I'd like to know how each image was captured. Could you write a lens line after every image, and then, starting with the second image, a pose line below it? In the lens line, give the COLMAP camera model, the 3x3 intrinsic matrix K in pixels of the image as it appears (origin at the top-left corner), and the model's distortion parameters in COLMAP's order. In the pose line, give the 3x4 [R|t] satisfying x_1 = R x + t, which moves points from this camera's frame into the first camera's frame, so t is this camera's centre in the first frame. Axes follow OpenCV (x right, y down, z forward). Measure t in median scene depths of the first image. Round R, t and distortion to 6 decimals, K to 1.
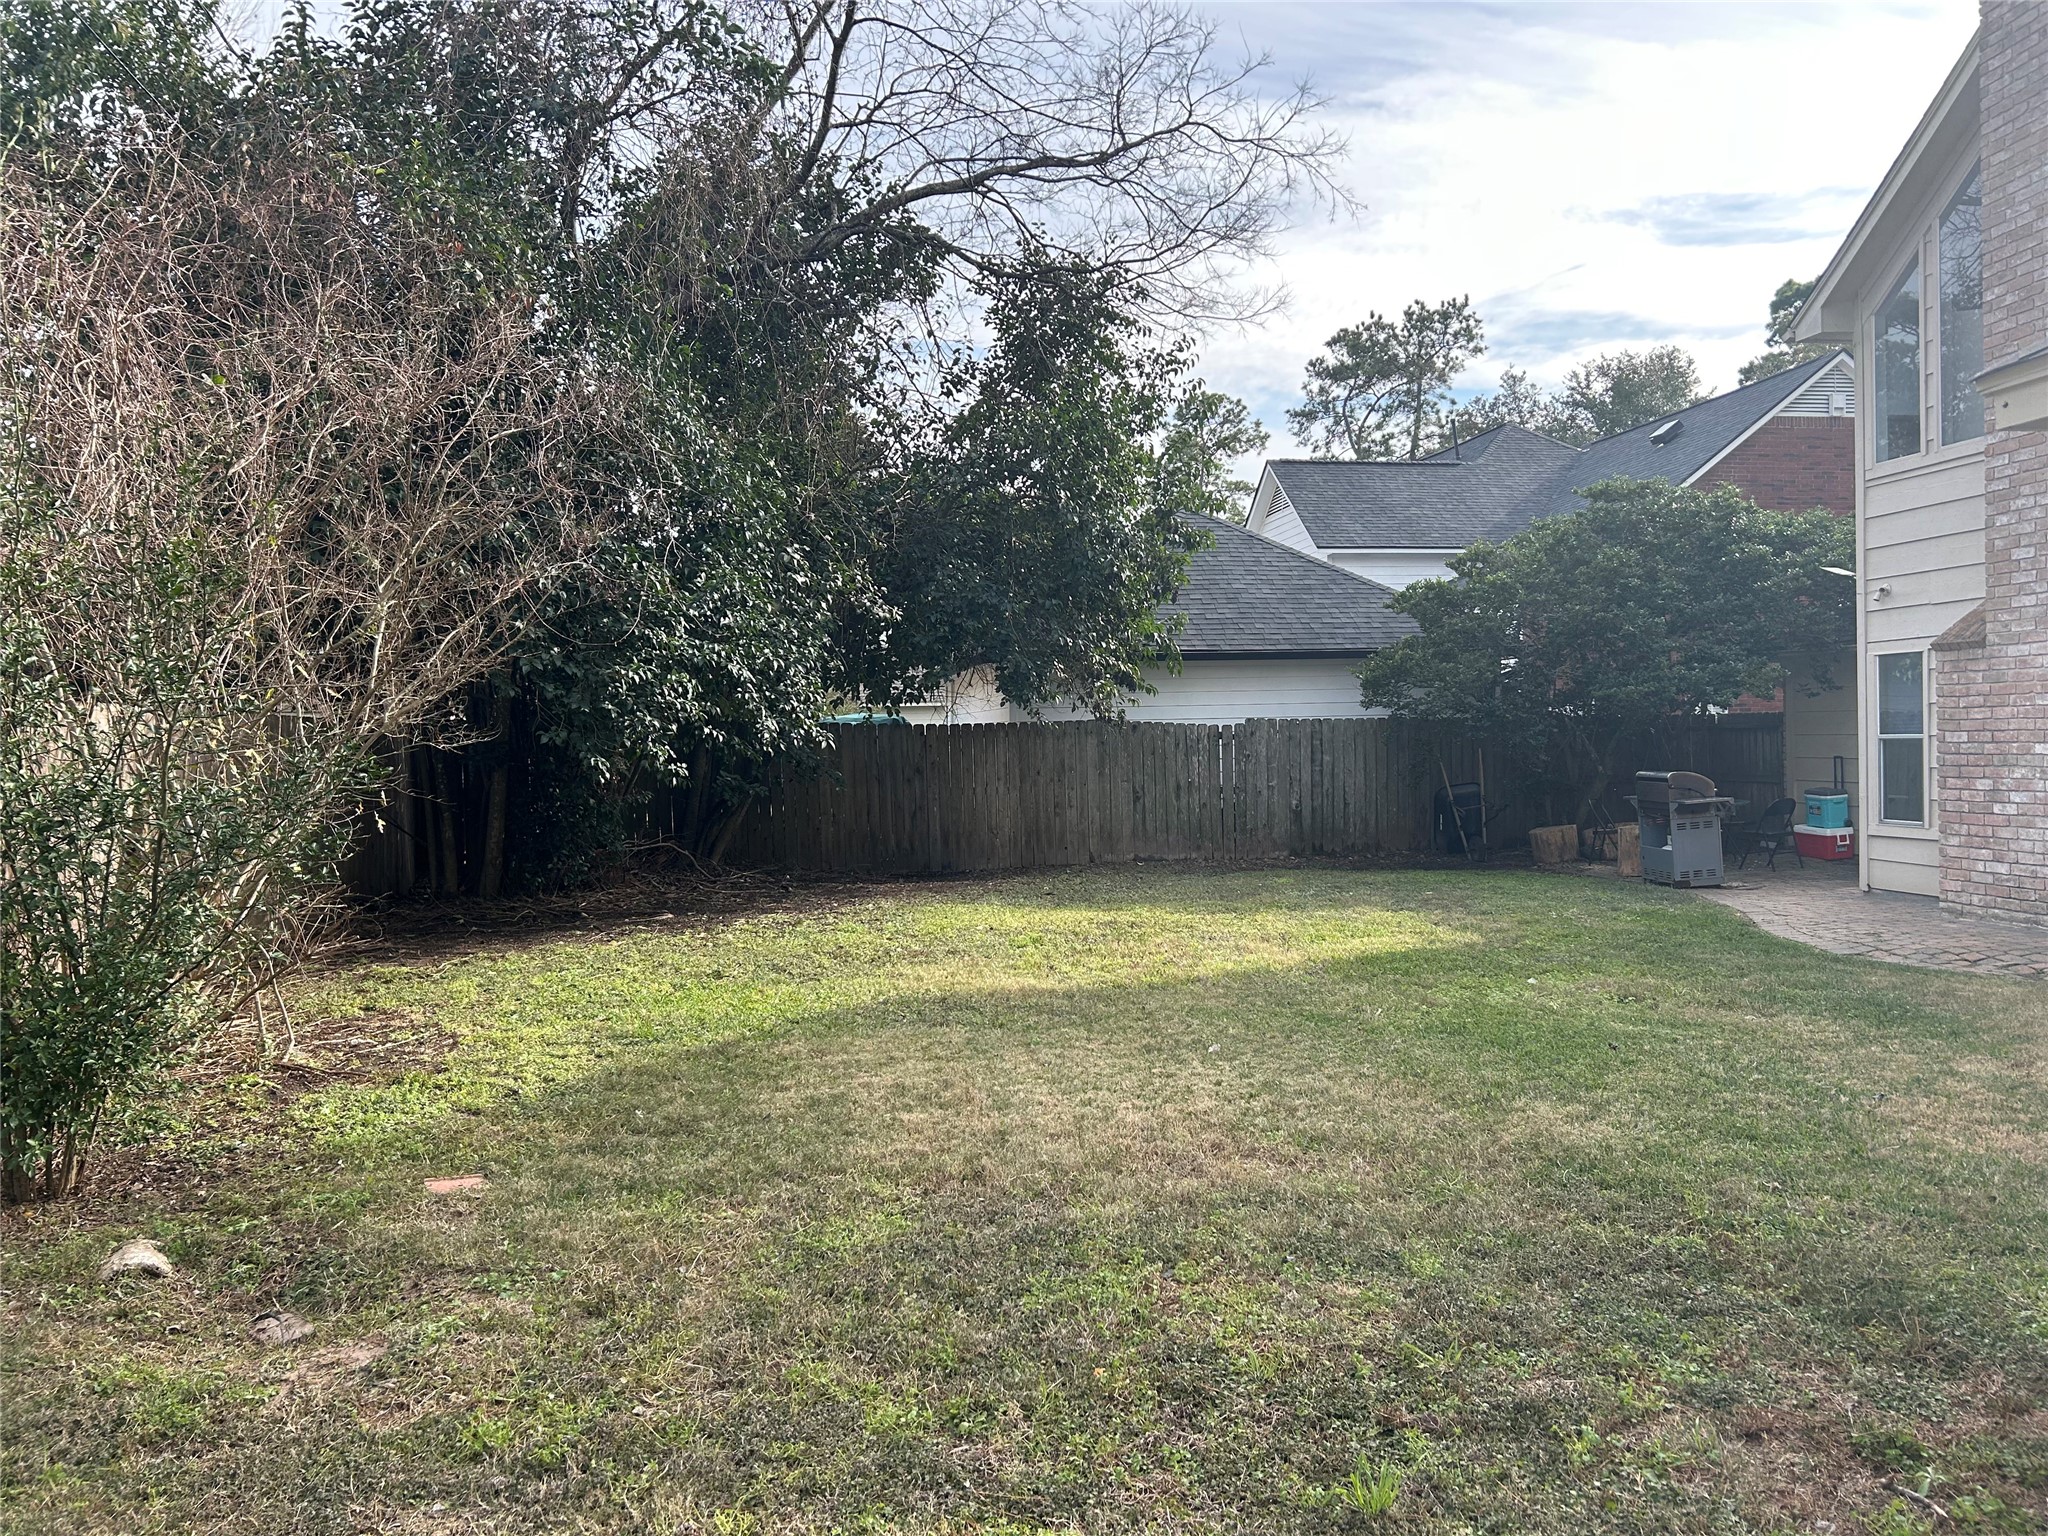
lens RADIAL K [[1550.0, 0, 1035.2], [0, 1550.0, 768.8], [0, 0, 1]] dist [0.061455, -0.066789]
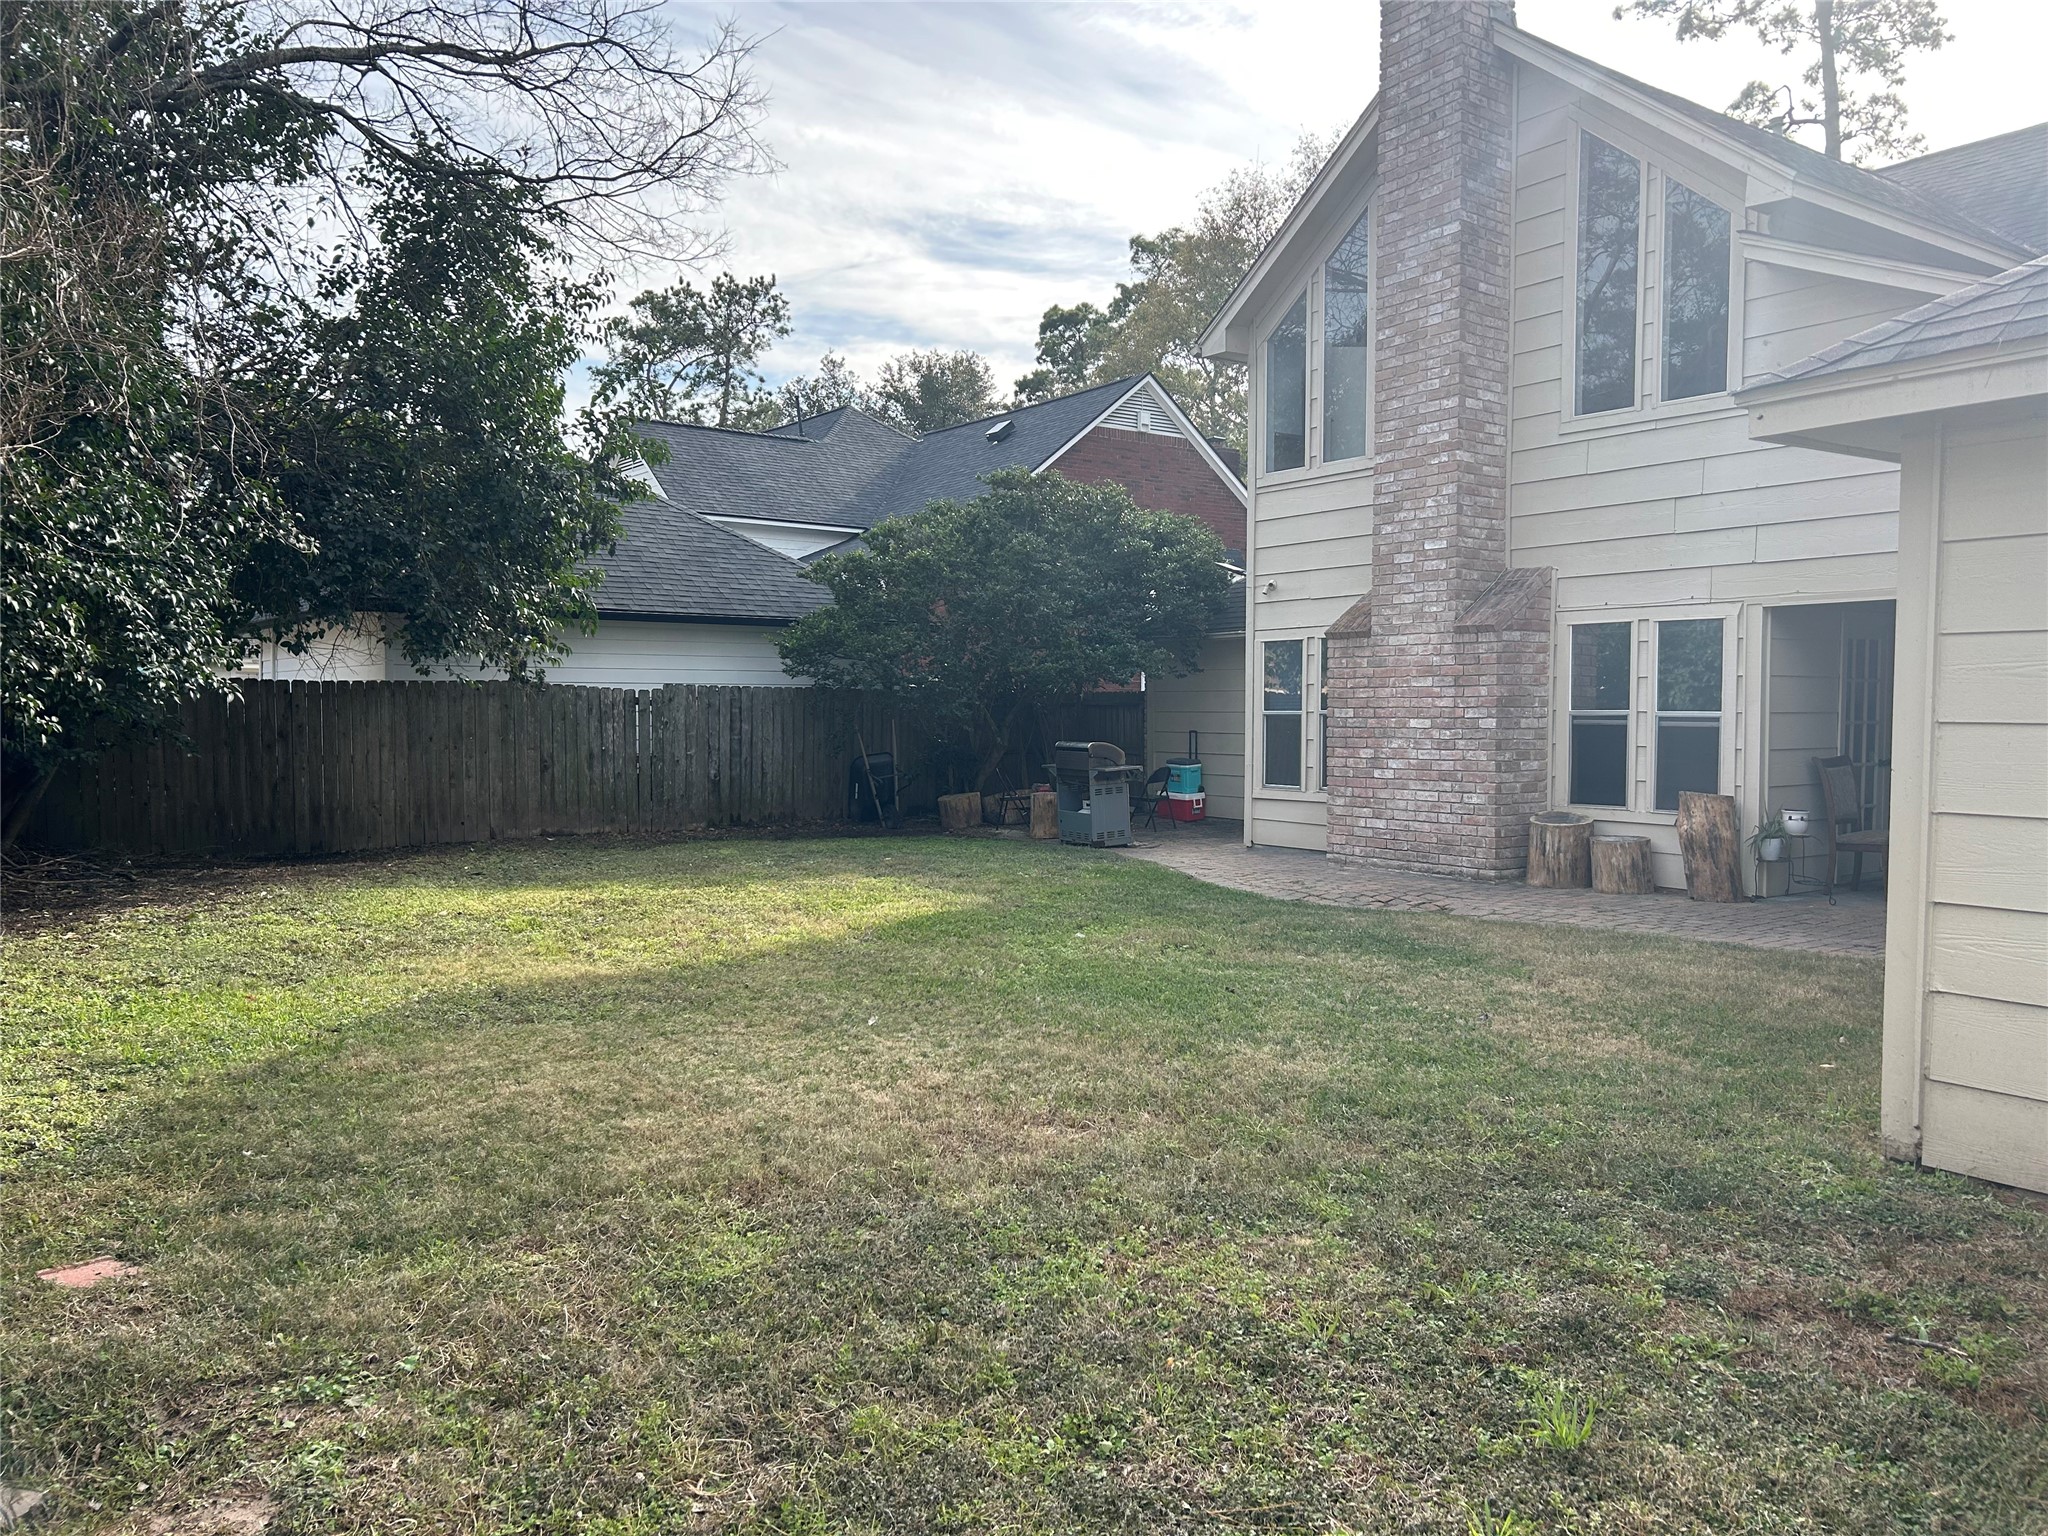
lens RADIAL K [[1550.0, 0, 1040.9], [0, 1550.0, 772.1], [0, 0, 1]] dist [0.061455, -0.066789]
pose [[0.893615, -0.000174, 0.448835, -0.099114], [-0.008069, 0.999832, 0.016453, 0.004941], [-0.448762, -0.018324, 0.893463, 0.047852]]
